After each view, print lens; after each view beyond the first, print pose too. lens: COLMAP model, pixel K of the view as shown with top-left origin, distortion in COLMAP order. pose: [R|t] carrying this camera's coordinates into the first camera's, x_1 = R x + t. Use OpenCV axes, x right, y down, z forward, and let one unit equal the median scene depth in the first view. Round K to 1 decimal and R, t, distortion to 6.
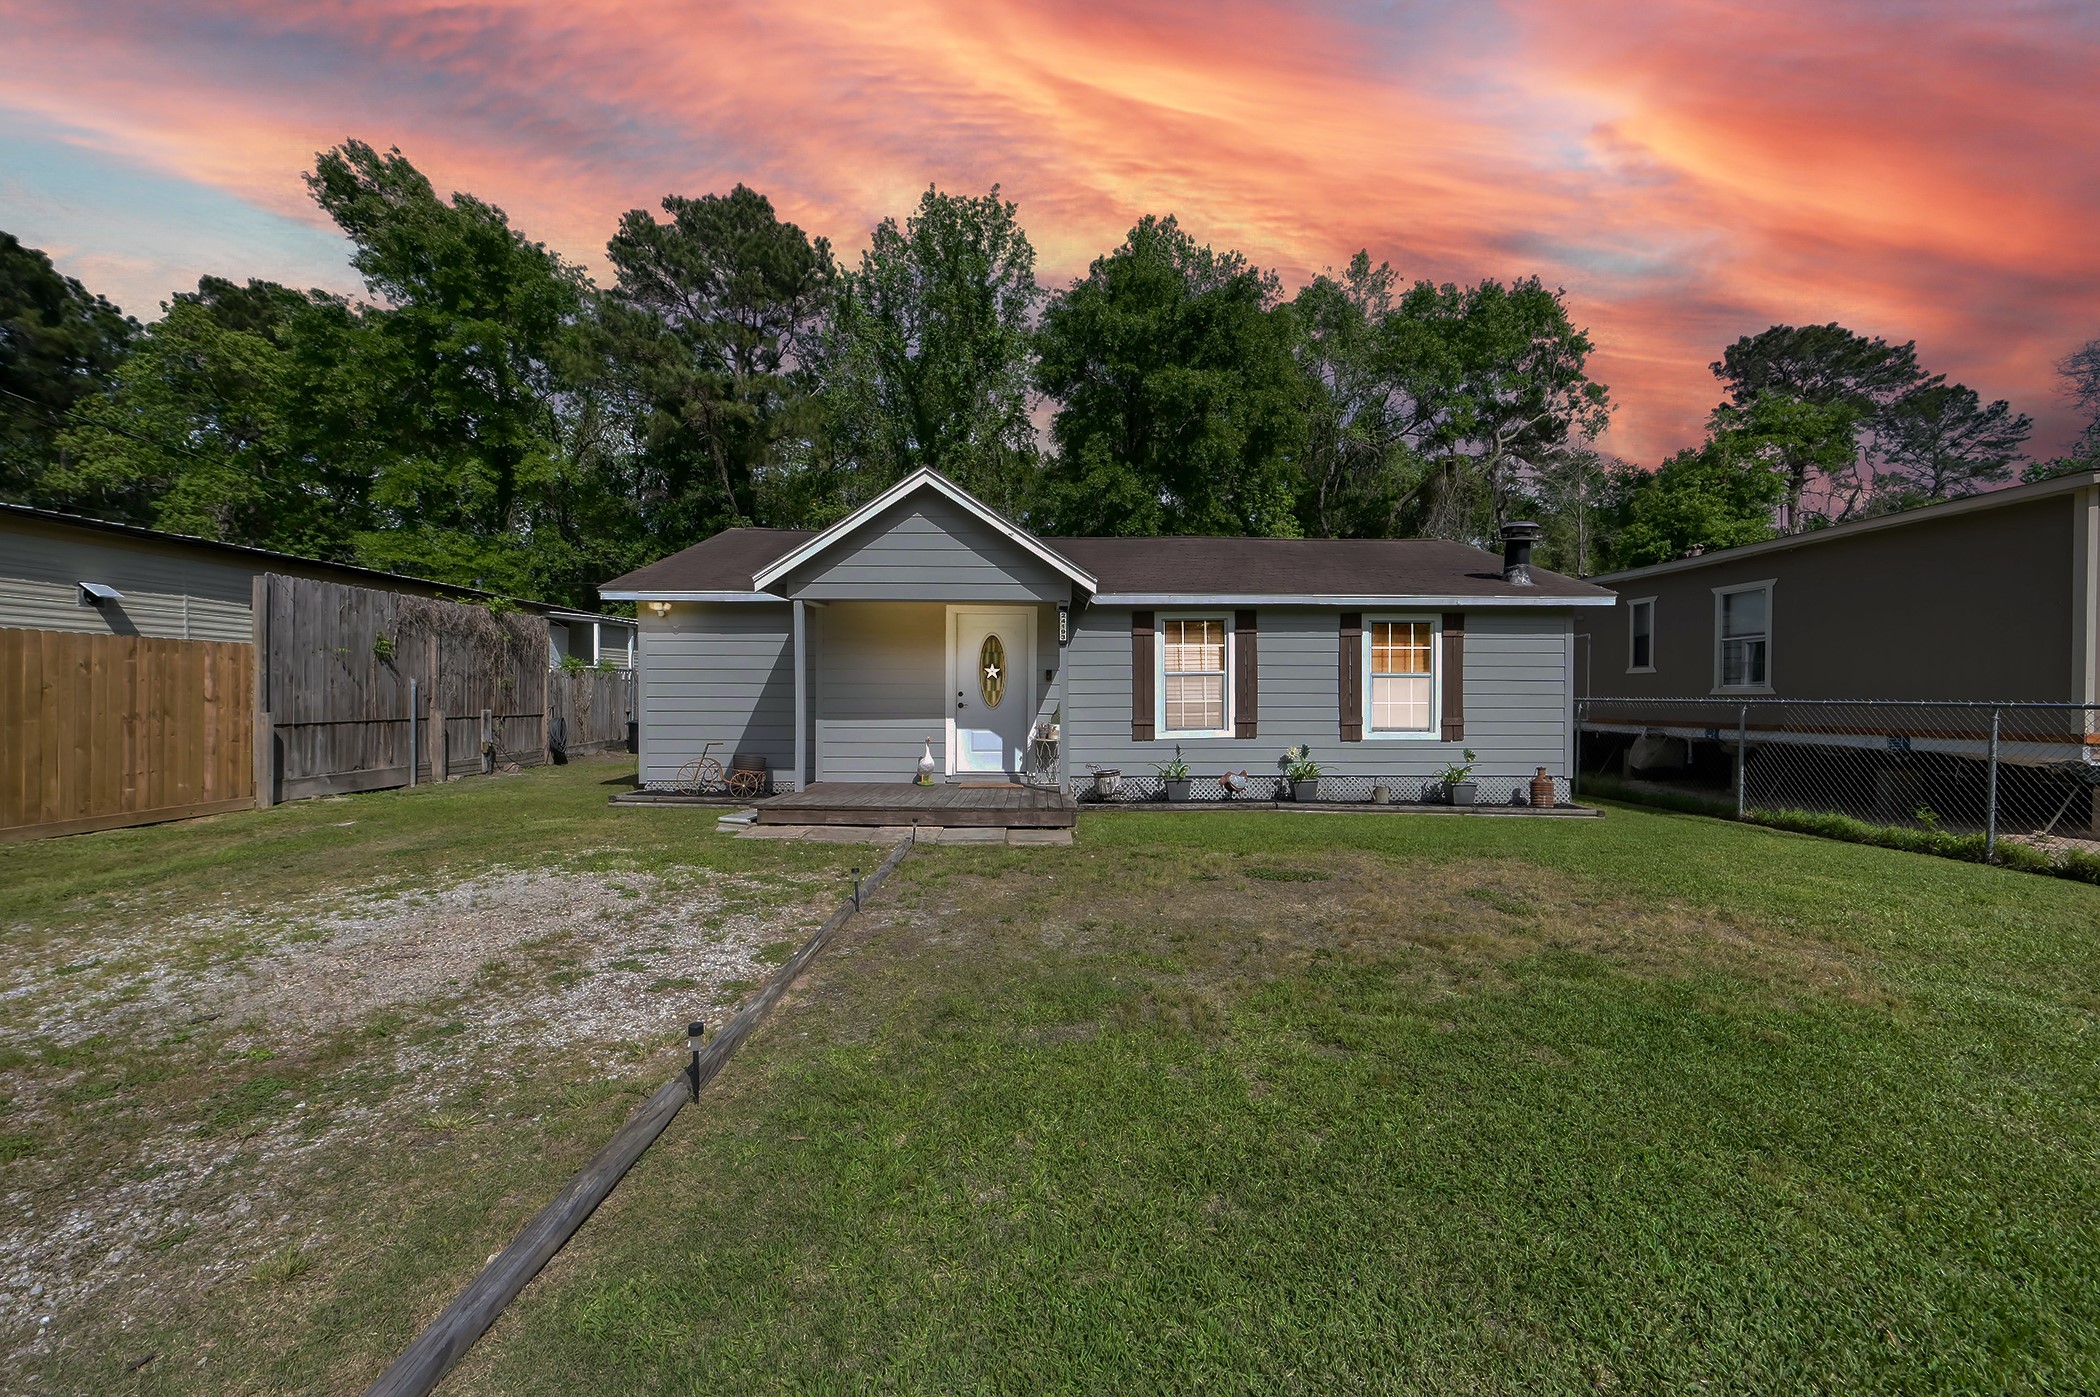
lens RADIAL K [[873.3, 0, 1056.0], [0, 873.3, 713.7], [0, 0, 1]] dist [0.004902, 0.000636]
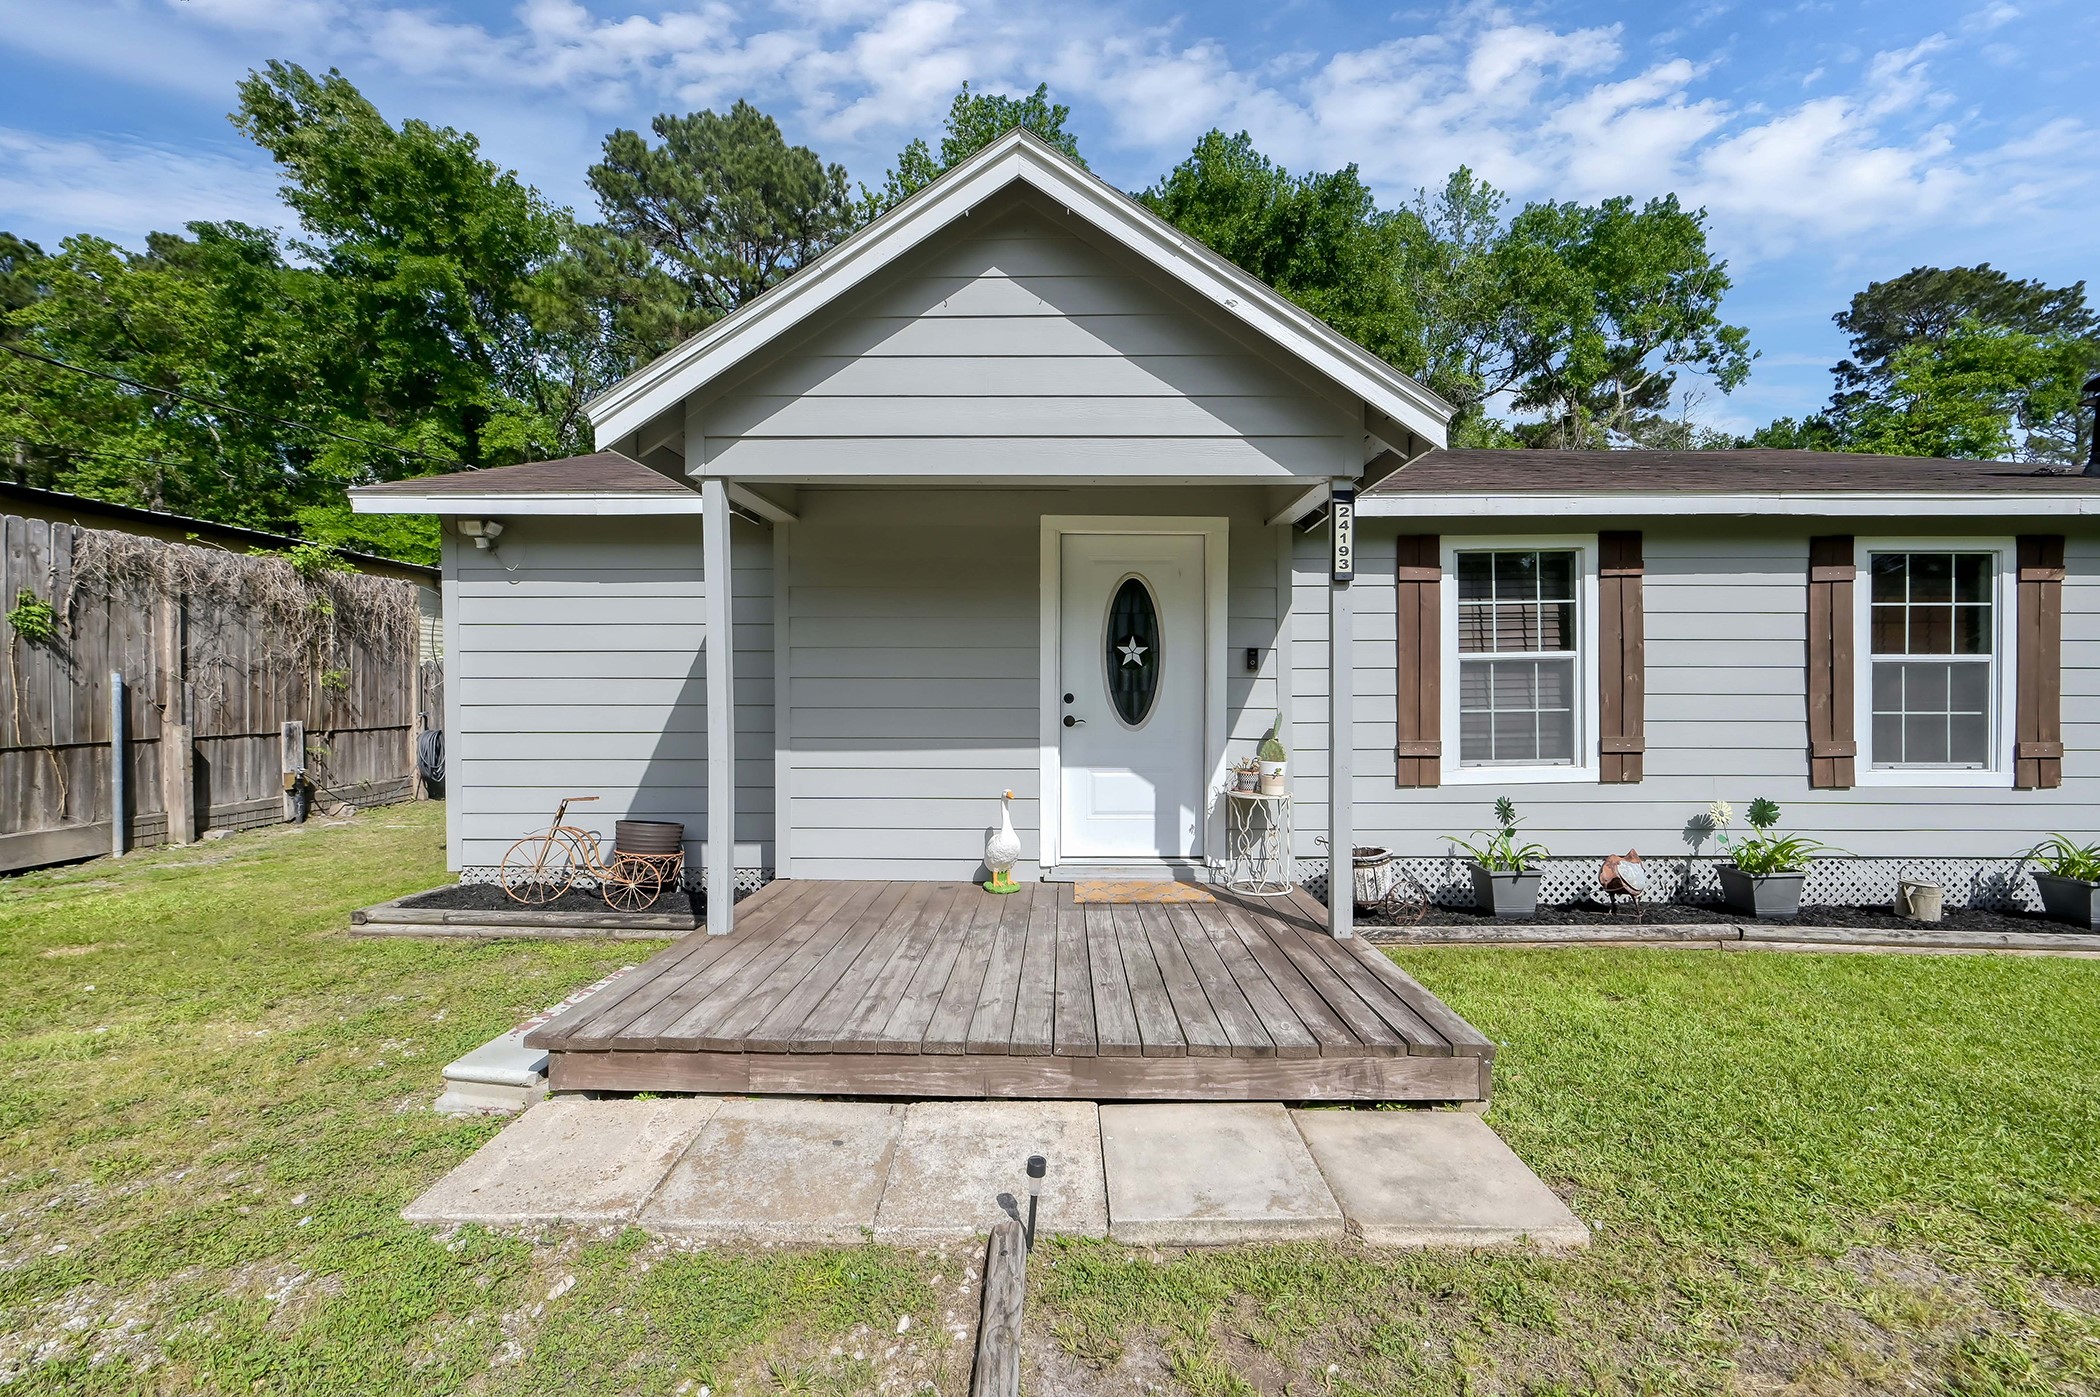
lens RADIAL K [[873.3, 0, 1047.3], [0, 873.3, 688.2], [0, 0, 1]] dist [0.004902, 0.000636]
pose [[0.999454, -0.003802, -0.032814, -0.037210], [0.002990, 0.999689, -0.024776, -0.005614], [0.032897, 0.024665, 0.999154, 0.179900]]
